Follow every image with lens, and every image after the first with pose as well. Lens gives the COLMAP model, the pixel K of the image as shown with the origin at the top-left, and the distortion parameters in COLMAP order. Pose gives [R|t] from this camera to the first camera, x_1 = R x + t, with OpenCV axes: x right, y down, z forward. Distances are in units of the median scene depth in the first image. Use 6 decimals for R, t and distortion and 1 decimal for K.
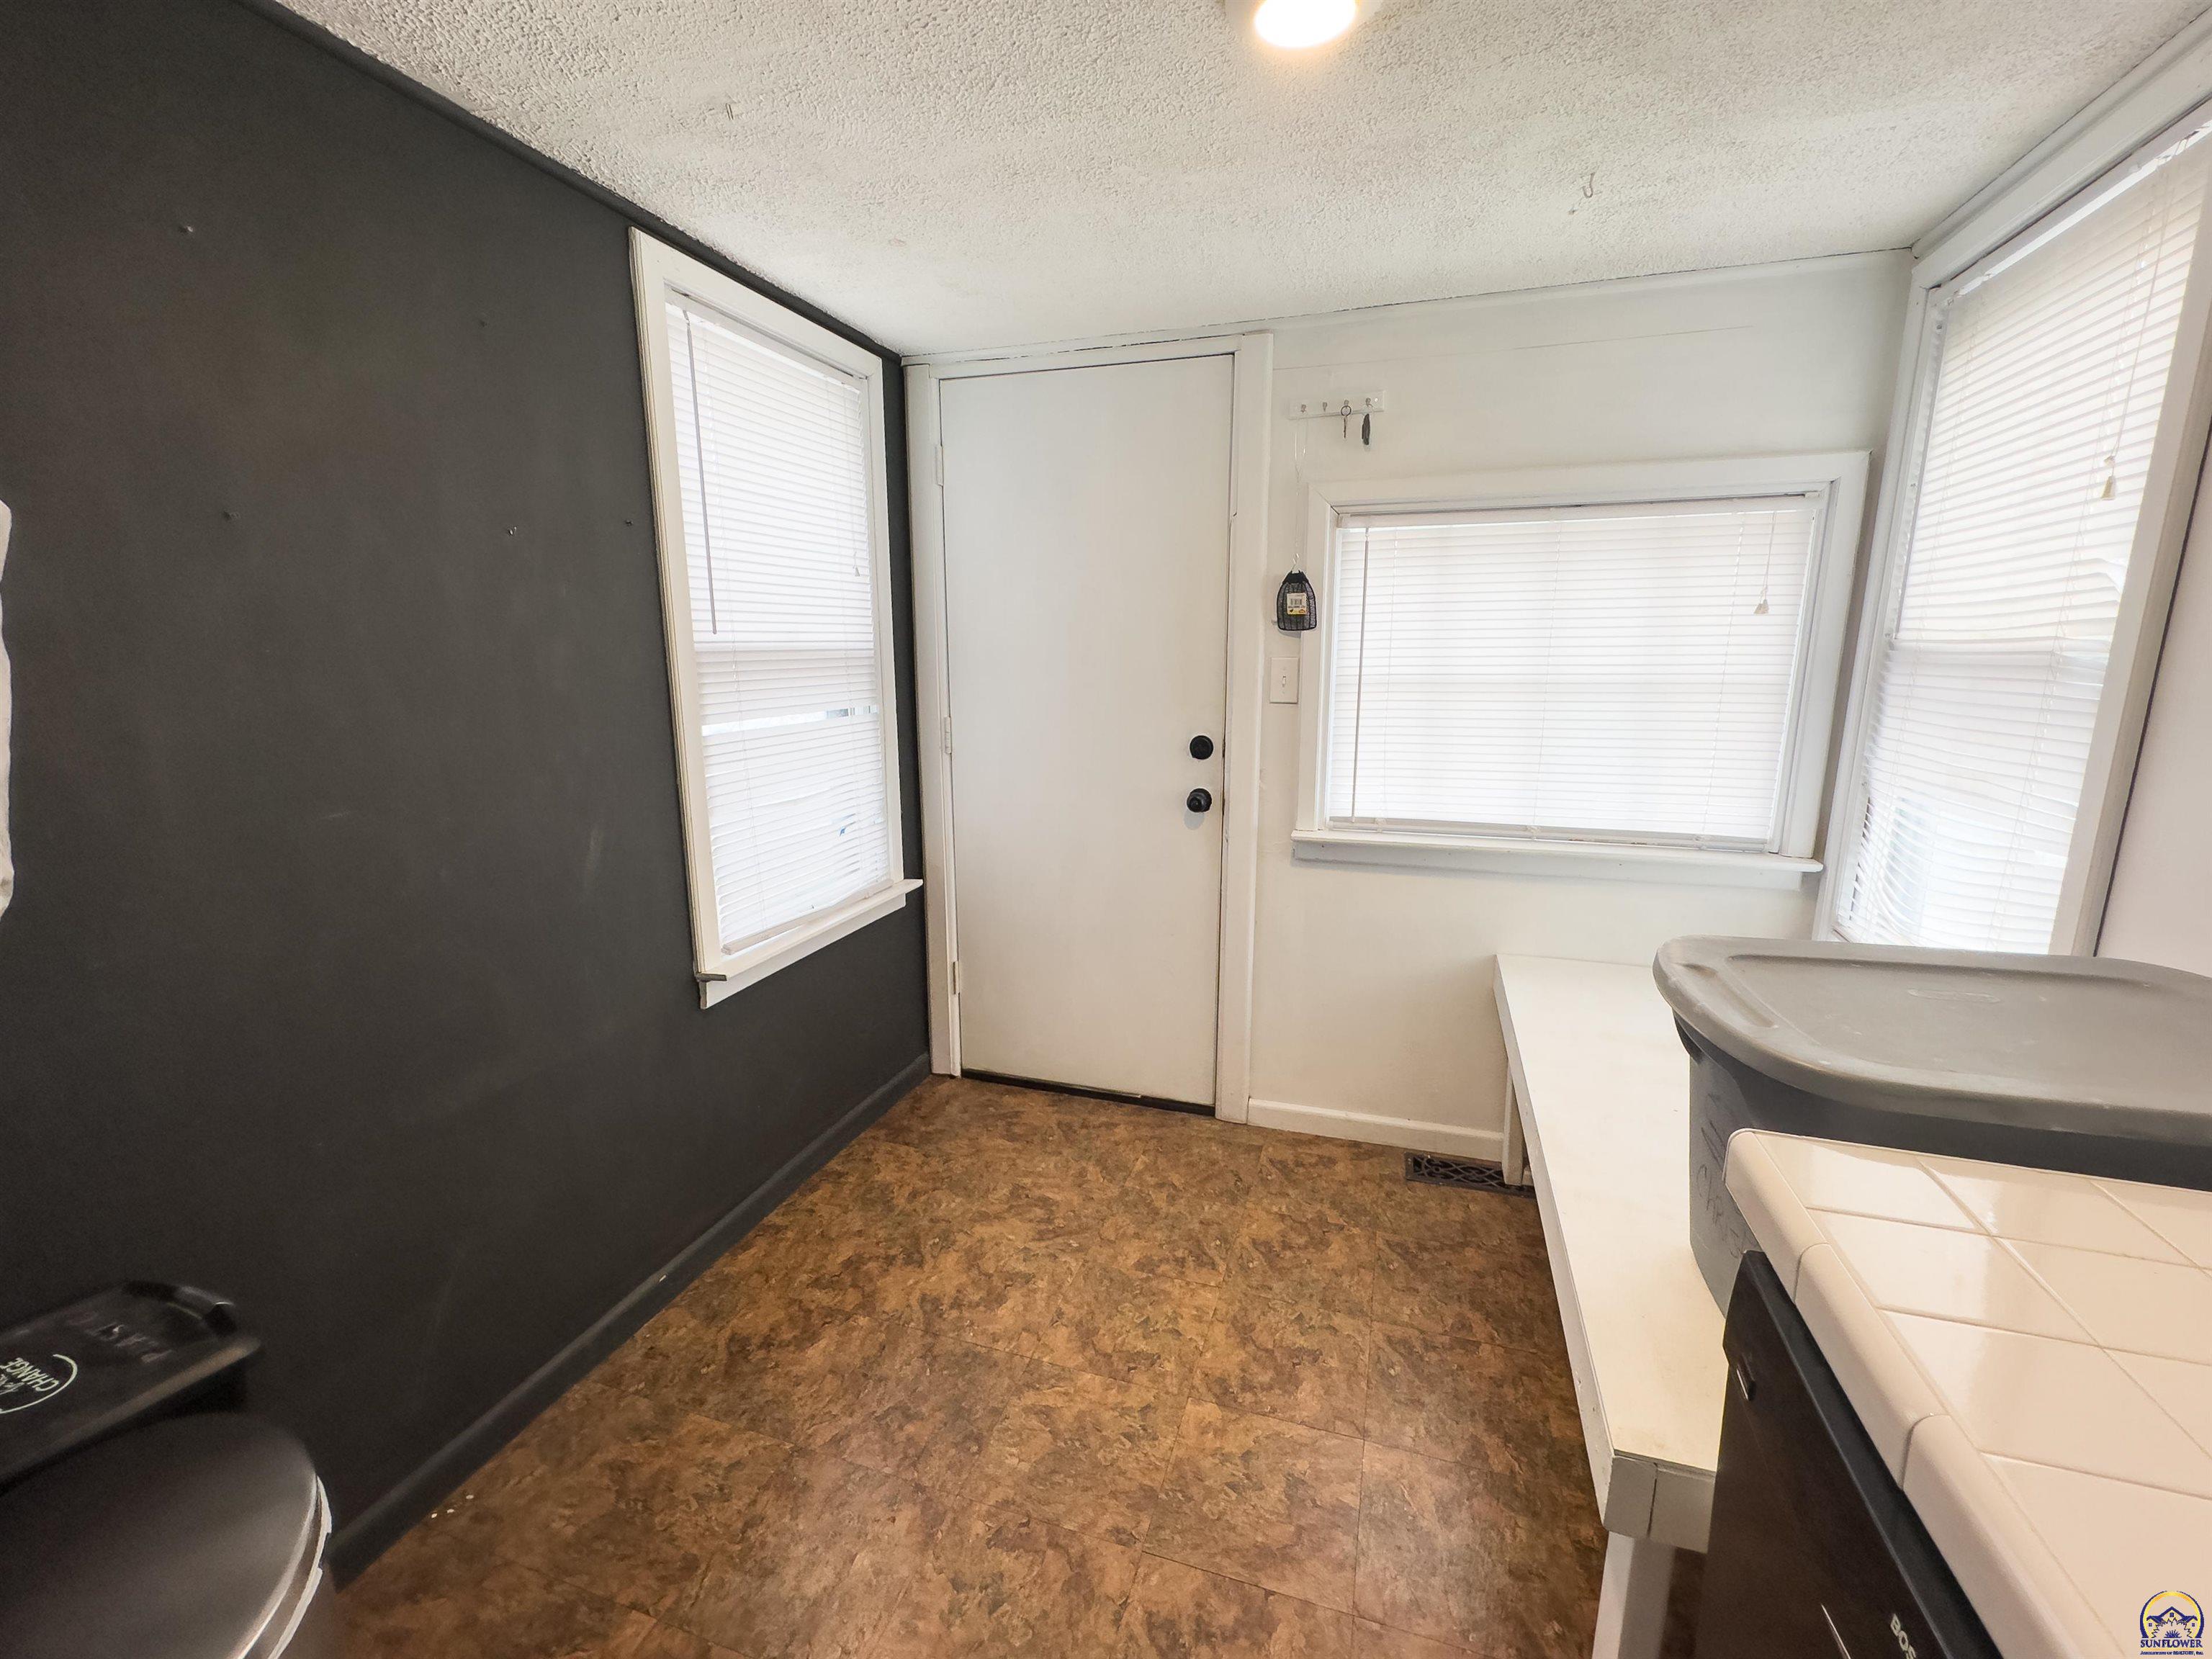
lens RADIAL K [[940.7, 0, 1106.0], [0, 940.7, 829.5], [0, 0, 1]] dist [0.000195, 0.000471]
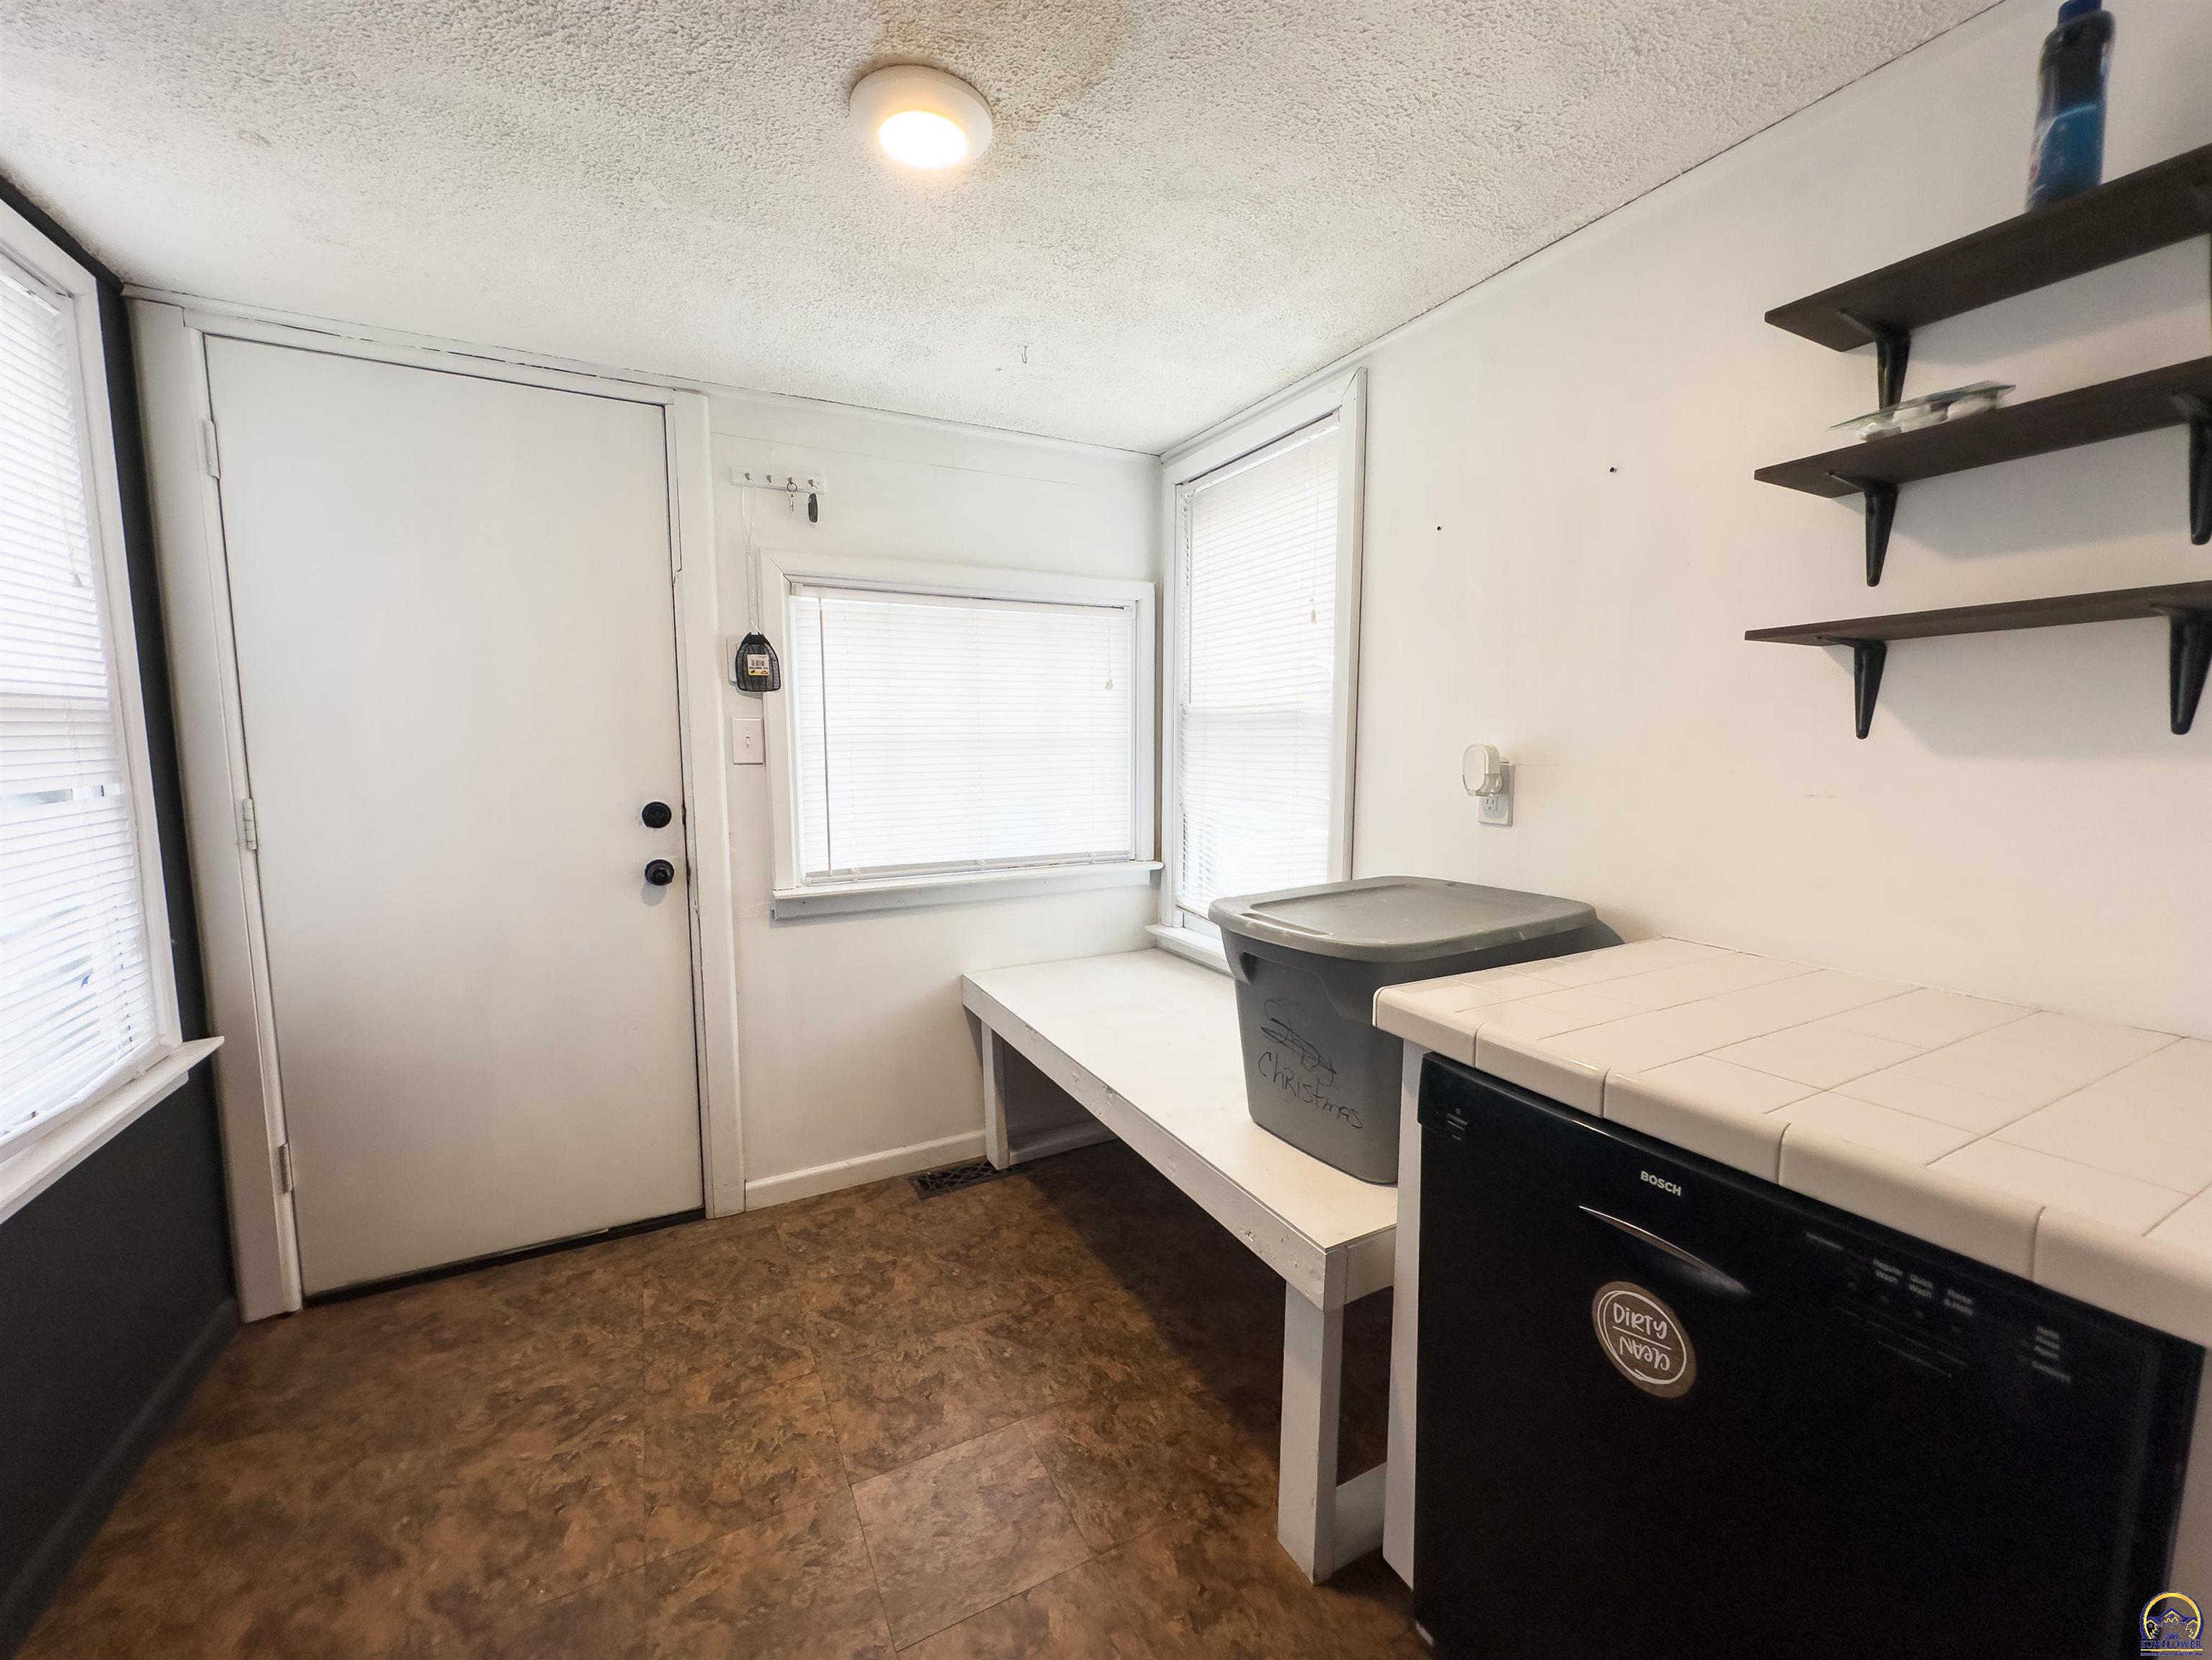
lens RADIAL K [[892.2, 0, 1106.0], [0, 892.2, 830.0], [0, 0, 1]] dist [-0.000864, 0.001267]
pose [[0.697193, -0.075363, 0.712911, -0.244156], [0.137277, 0.990091, -0.029586, 0.014870], [-0.703617, 0.118493, 0.700630, 0.094441]]
